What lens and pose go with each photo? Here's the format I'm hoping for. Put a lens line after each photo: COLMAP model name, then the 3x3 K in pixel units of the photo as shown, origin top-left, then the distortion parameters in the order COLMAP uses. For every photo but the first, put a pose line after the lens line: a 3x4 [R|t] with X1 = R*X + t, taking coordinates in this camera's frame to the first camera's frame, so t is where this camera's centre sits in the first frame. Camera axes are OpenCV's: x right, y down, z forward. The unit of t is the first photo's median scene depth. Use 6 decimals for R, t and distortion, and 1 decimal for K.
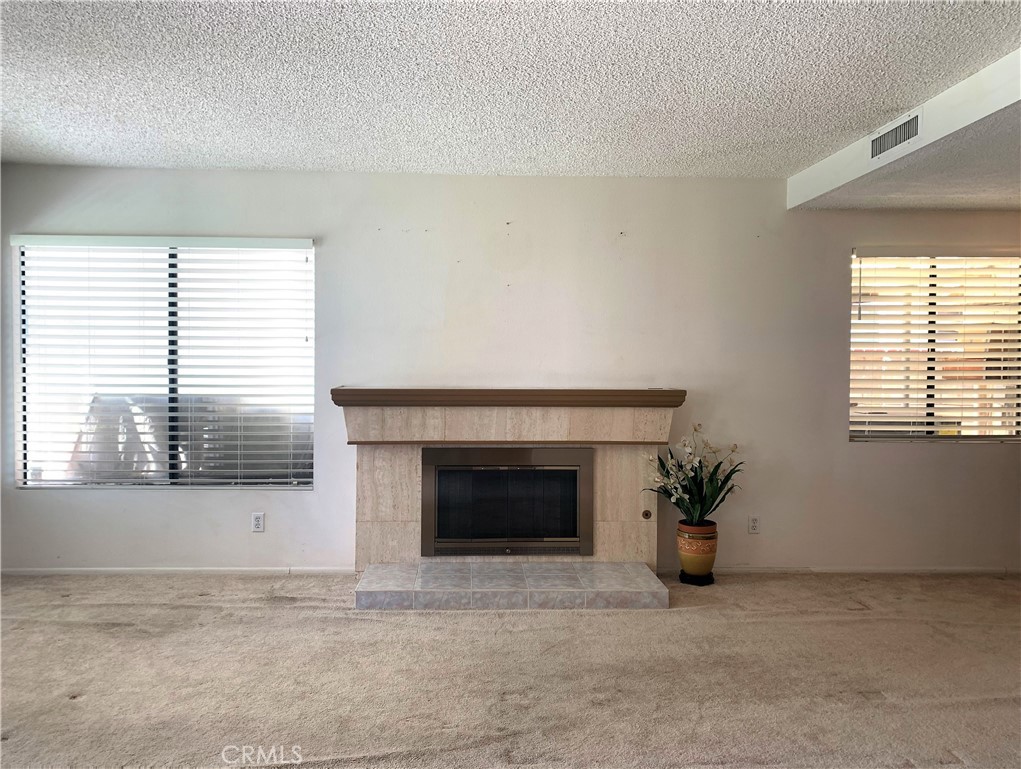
lens RADIAL K [[798.1, 0, 505.0], [0, 798.1, 383.9], [0, 0, 1]] dist [0.133538, -0.312261]
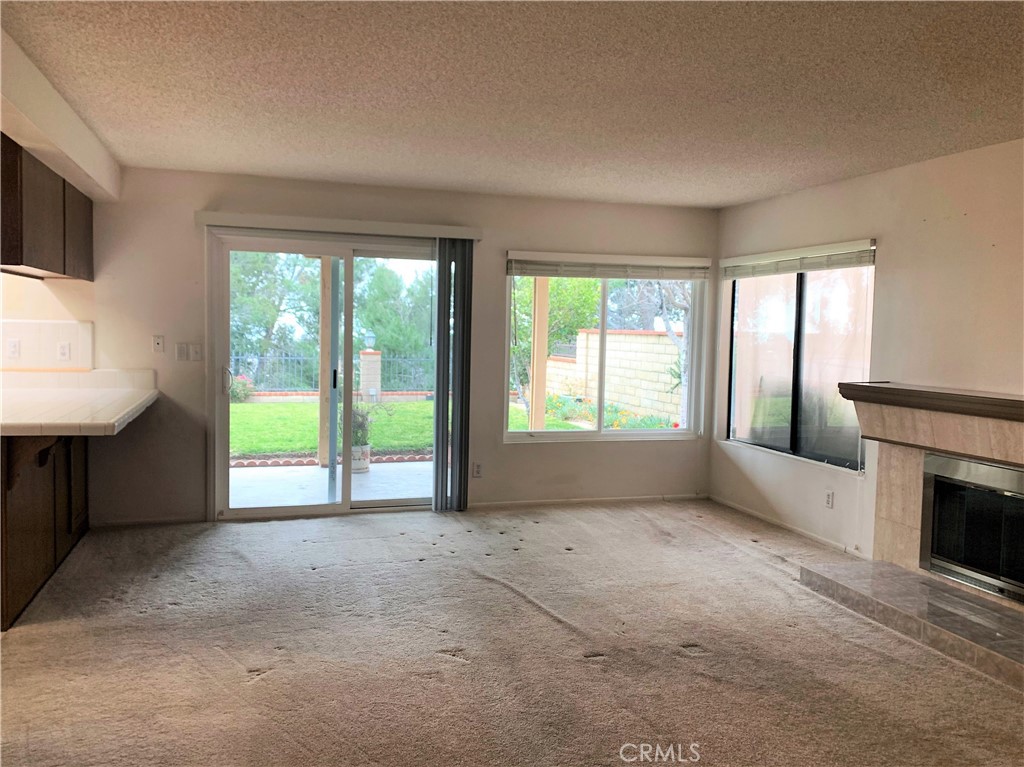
lens RADIAL K [[816.6, 0, 512.0], [0, 816.6, 383.5], [0, 0, 1]] dist [0.097475, -0.176094]
pose [[0.254729, 0.063167, -0.964947, 0.694086], [-0.048776, 0.997433, 0.052418, -0.027713], [0.965782, 0.033714, 0.257156, 0.281691]]
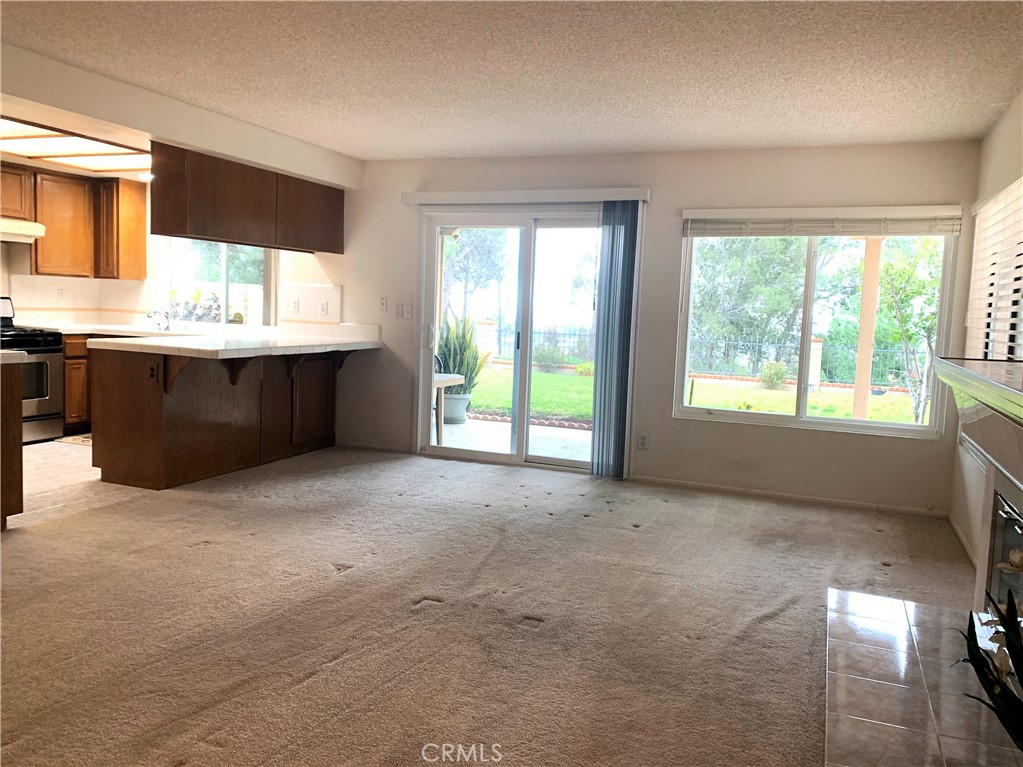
lens RADIAL K [[799.6, 0, 506.0], [0, 799.6, 382.9], [0, 0, 1]] dist [0.133538, -0.312261]
pose [[-0.405360, 0.065706, -0.911793, 0.632998], [-0.069563, 0.992305, 0.102433, -0.020039], [0.911507, 0.104949, -0.397670, 0.885888]]
